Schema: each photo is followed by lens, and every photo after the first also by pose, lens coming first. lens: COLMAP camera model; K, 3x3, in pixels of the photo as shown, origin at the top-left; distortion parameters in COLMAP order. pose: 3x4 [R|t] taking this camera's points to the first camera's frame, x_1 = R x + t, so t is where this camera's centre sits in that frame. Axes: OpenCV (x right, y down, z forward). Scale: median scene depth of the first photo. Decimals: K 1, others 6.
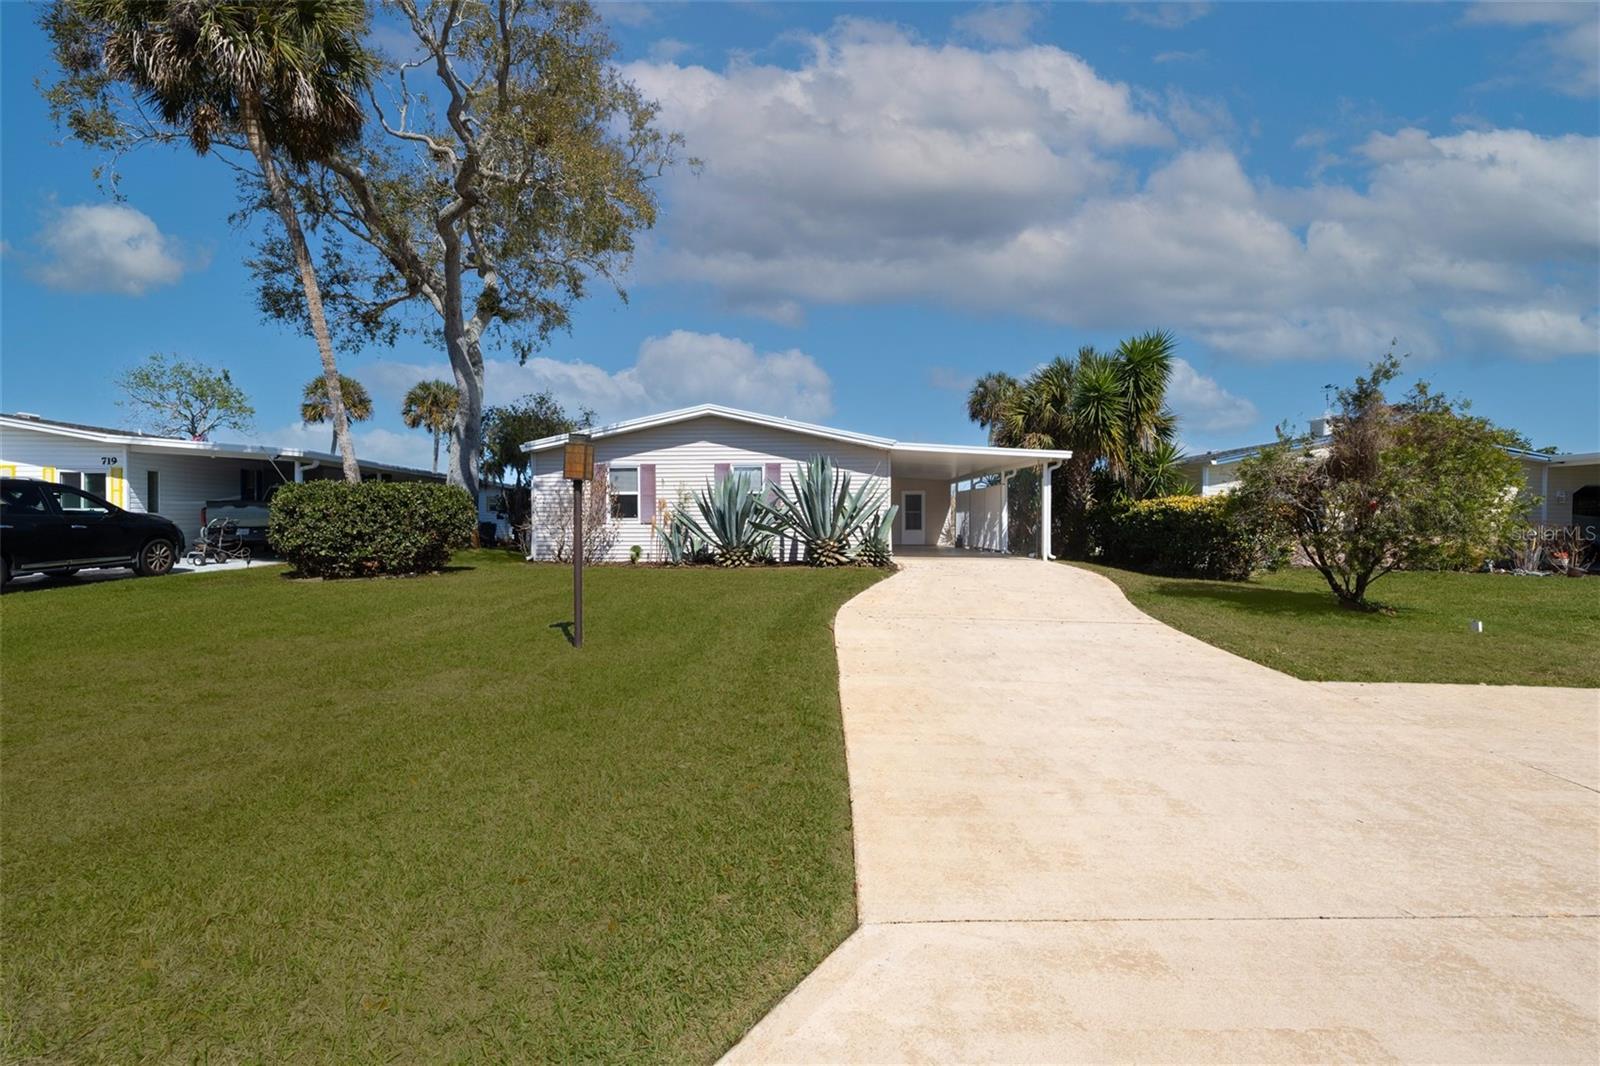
lens RADIAL K [[700.8, 0, 797.9], [0, 700.8, 529.6], [0, 0, 1]] dist [0.002780, 0.000777]
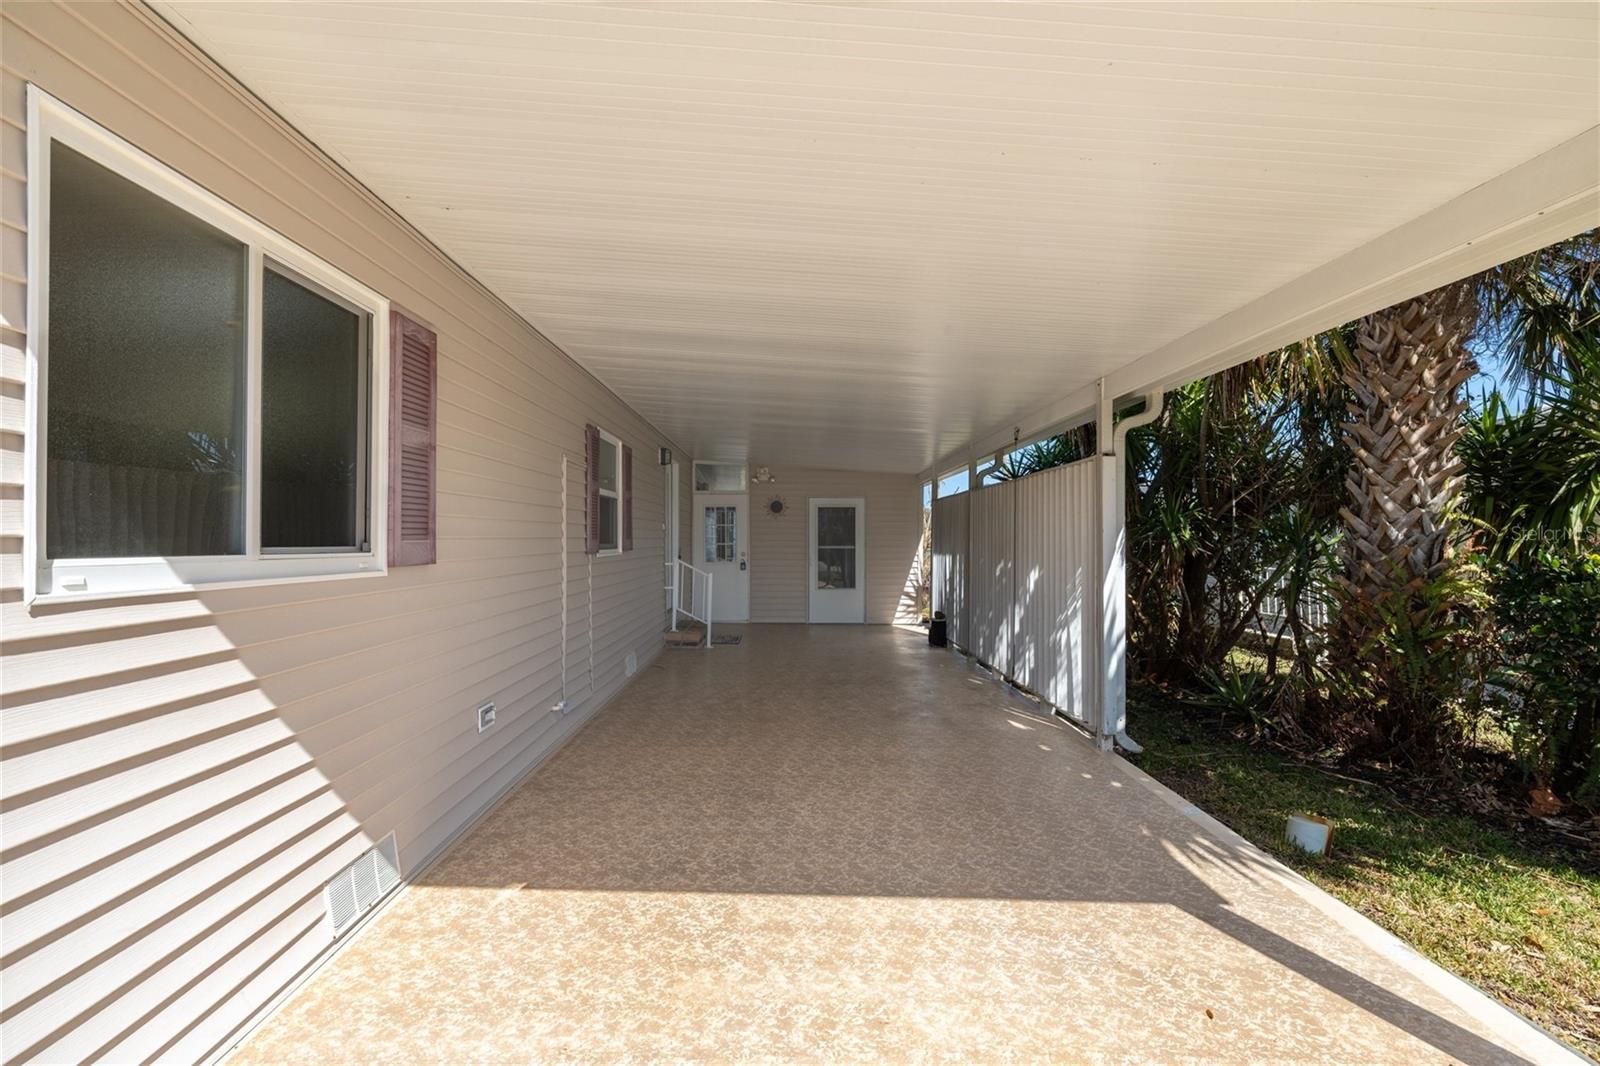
lens RADIAL K [[700.8, 0, 801.0], [0, 700.8, 539.3], [0, 0, 1]] dist [0.002780, 0.000777]
pose [[0.999992, 0.003878, -0.001273, 0.155206], [-0.003886, 0.999969, -0.006817, -0.028902], [0.001246, 0.006822, 0.999976, 0.617973]]
